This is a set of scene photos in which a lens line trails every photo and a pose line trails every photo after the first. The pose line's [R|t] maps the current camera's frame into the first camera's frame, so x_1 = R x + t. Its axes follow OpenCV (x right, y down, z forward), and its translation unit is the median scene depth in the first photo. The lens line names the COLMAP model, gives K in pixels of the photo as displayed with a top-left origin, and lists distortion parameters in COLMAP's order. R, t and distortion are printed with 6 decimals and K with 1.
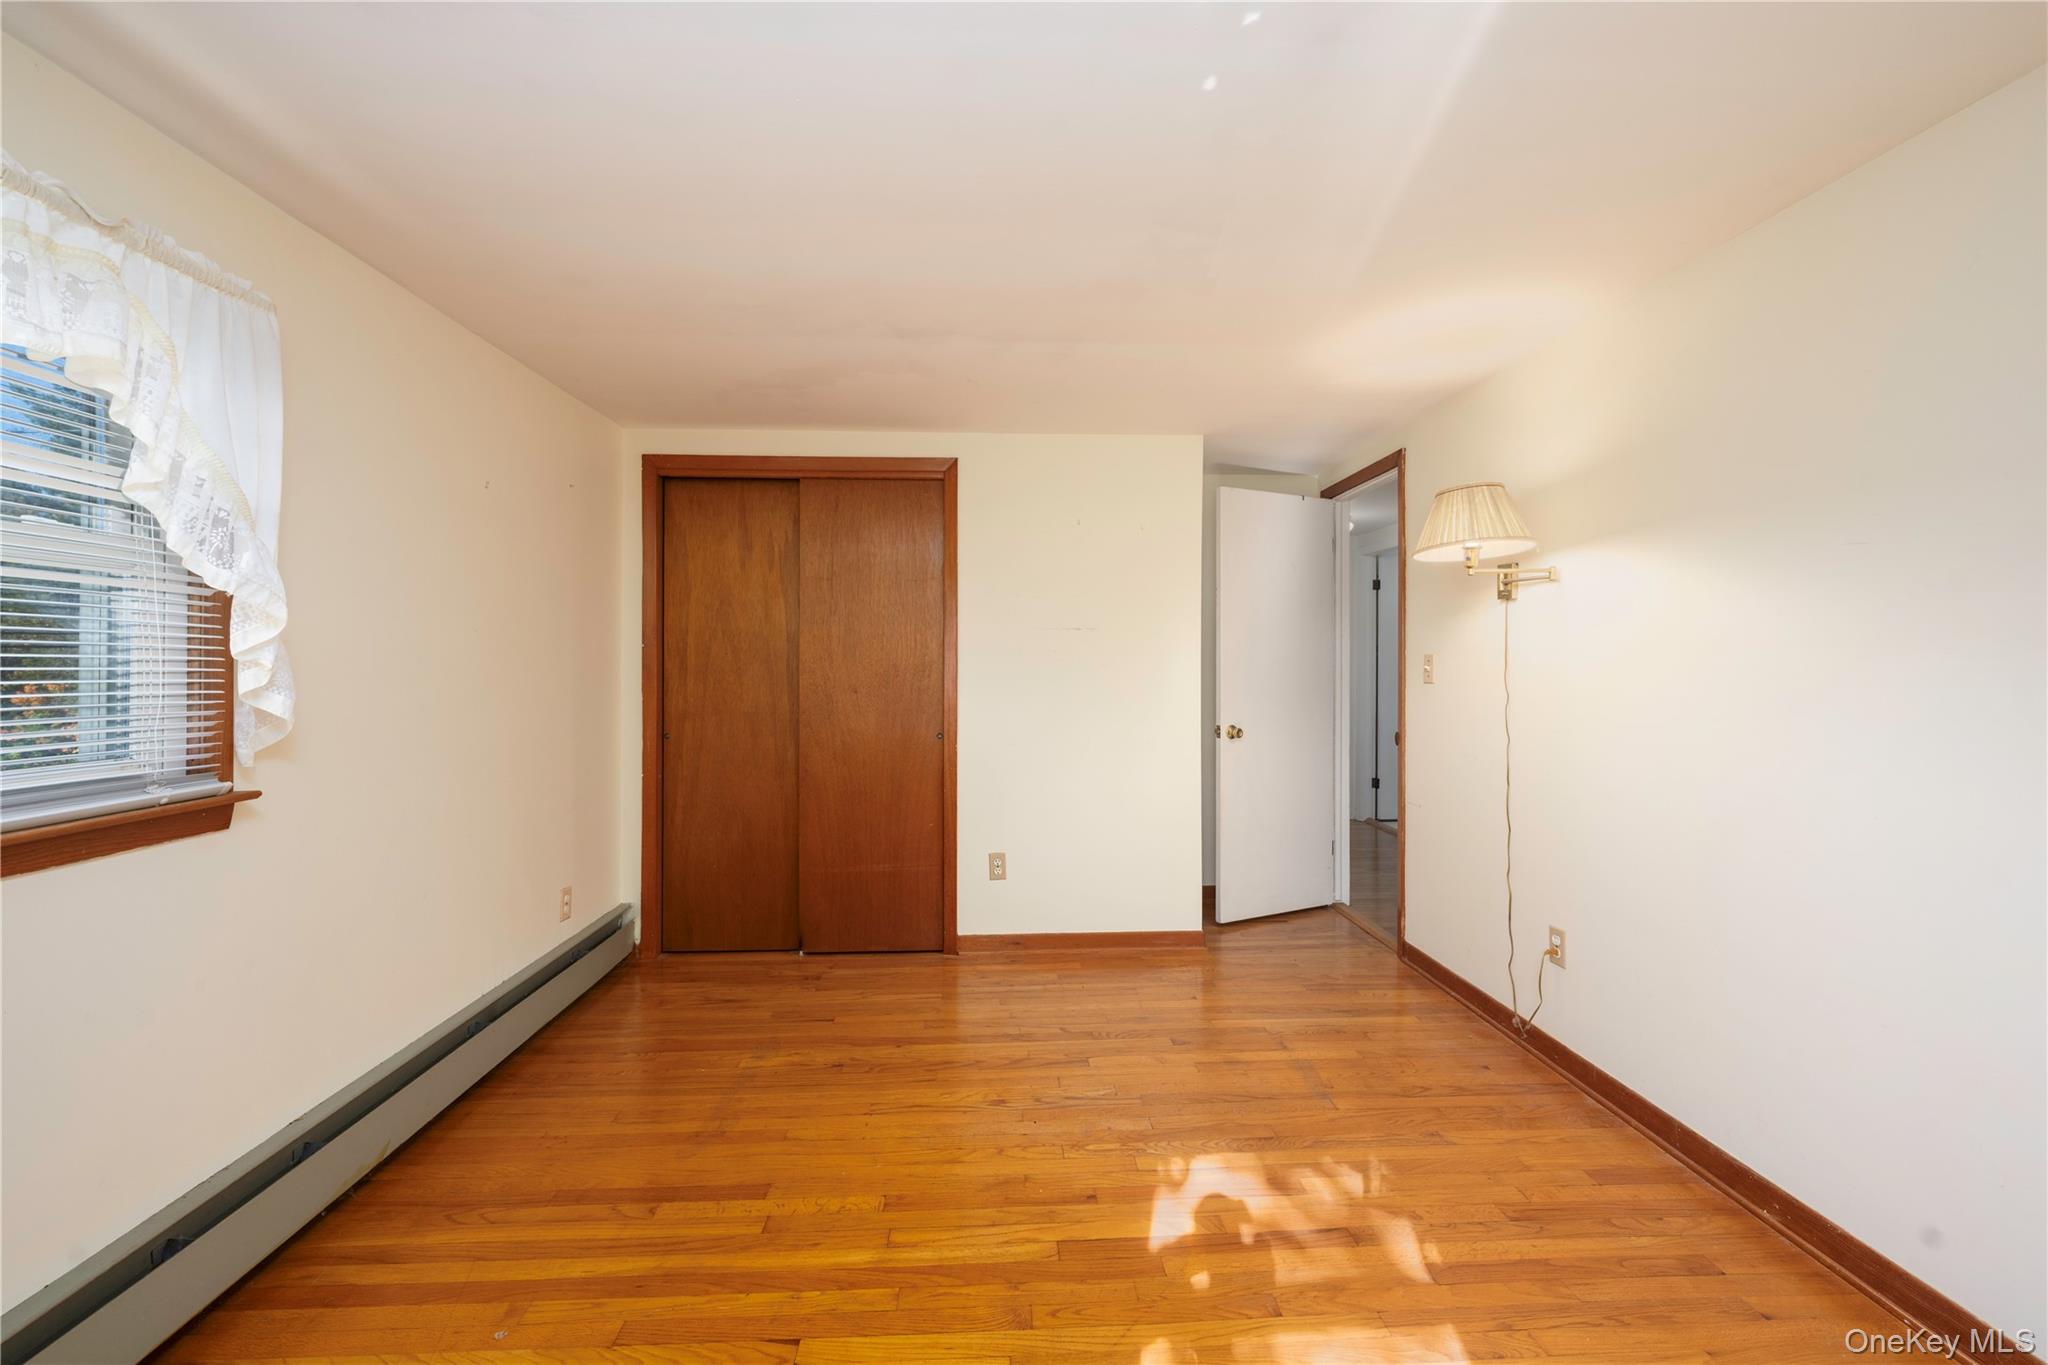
lens RADIAL K [[818.7, 0, 1015.9], [0, 818.7, 683.3], [0, 0, 1]] dist [-0.000399, -0.000010]
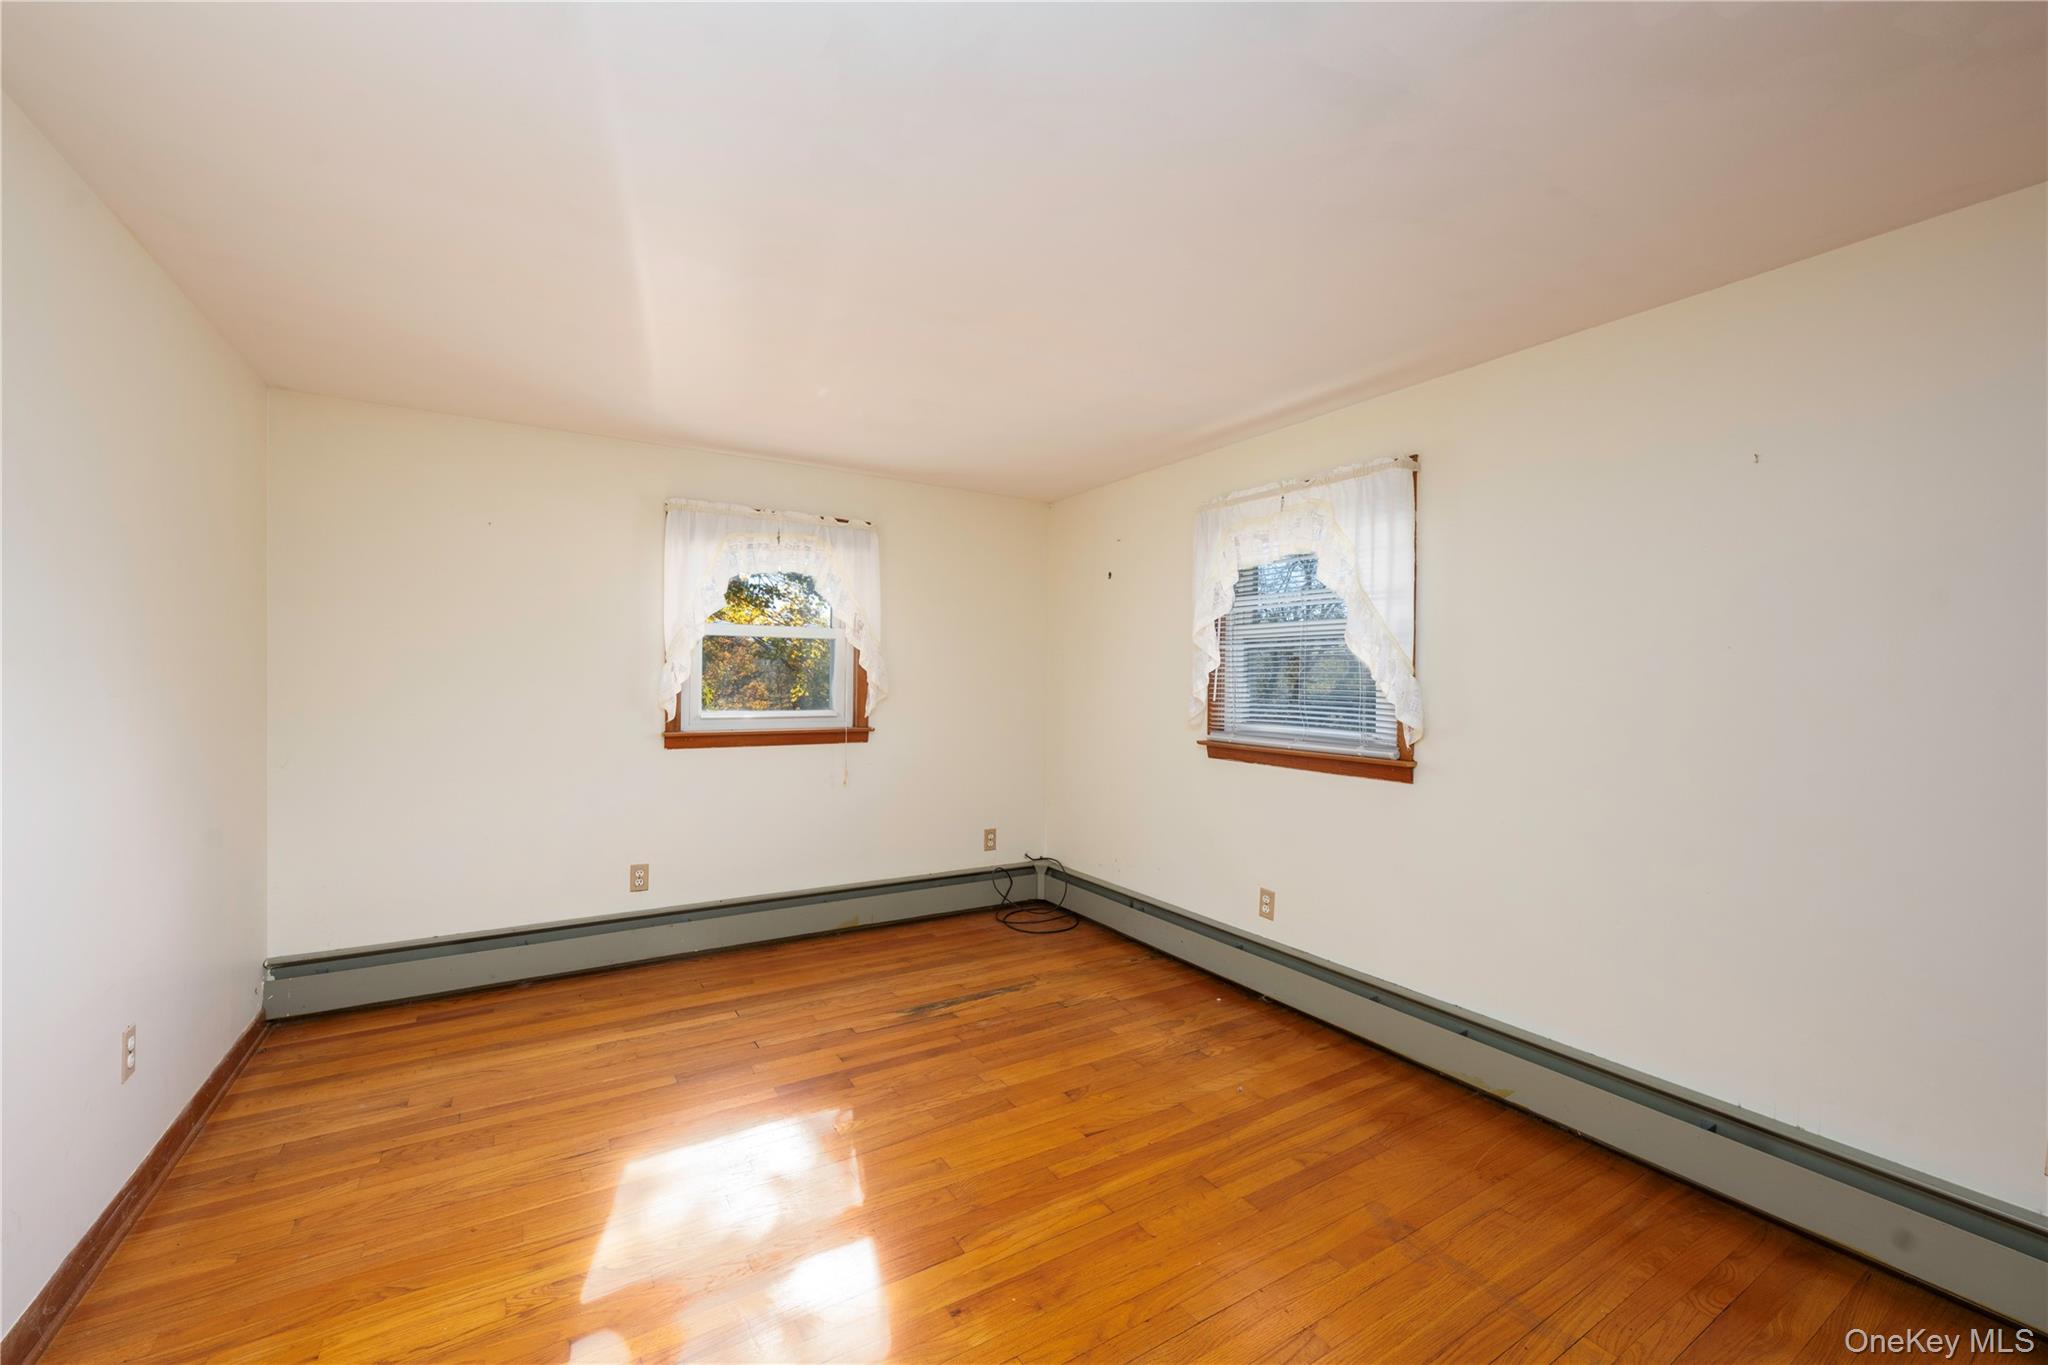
lens RADIAL K [[818.7, 0, 1015.9], [0, 818.7, 683.3], [0, 0, 1]] dist [-0.000399, -0.000010]
pose [[-0.873826, -0.006971, -0.486188, 0.488043], [-0.018373, 0.999657, 0.018687, -0.035623], [0.485891, 0.025262, -0.873654, 1.891258]]
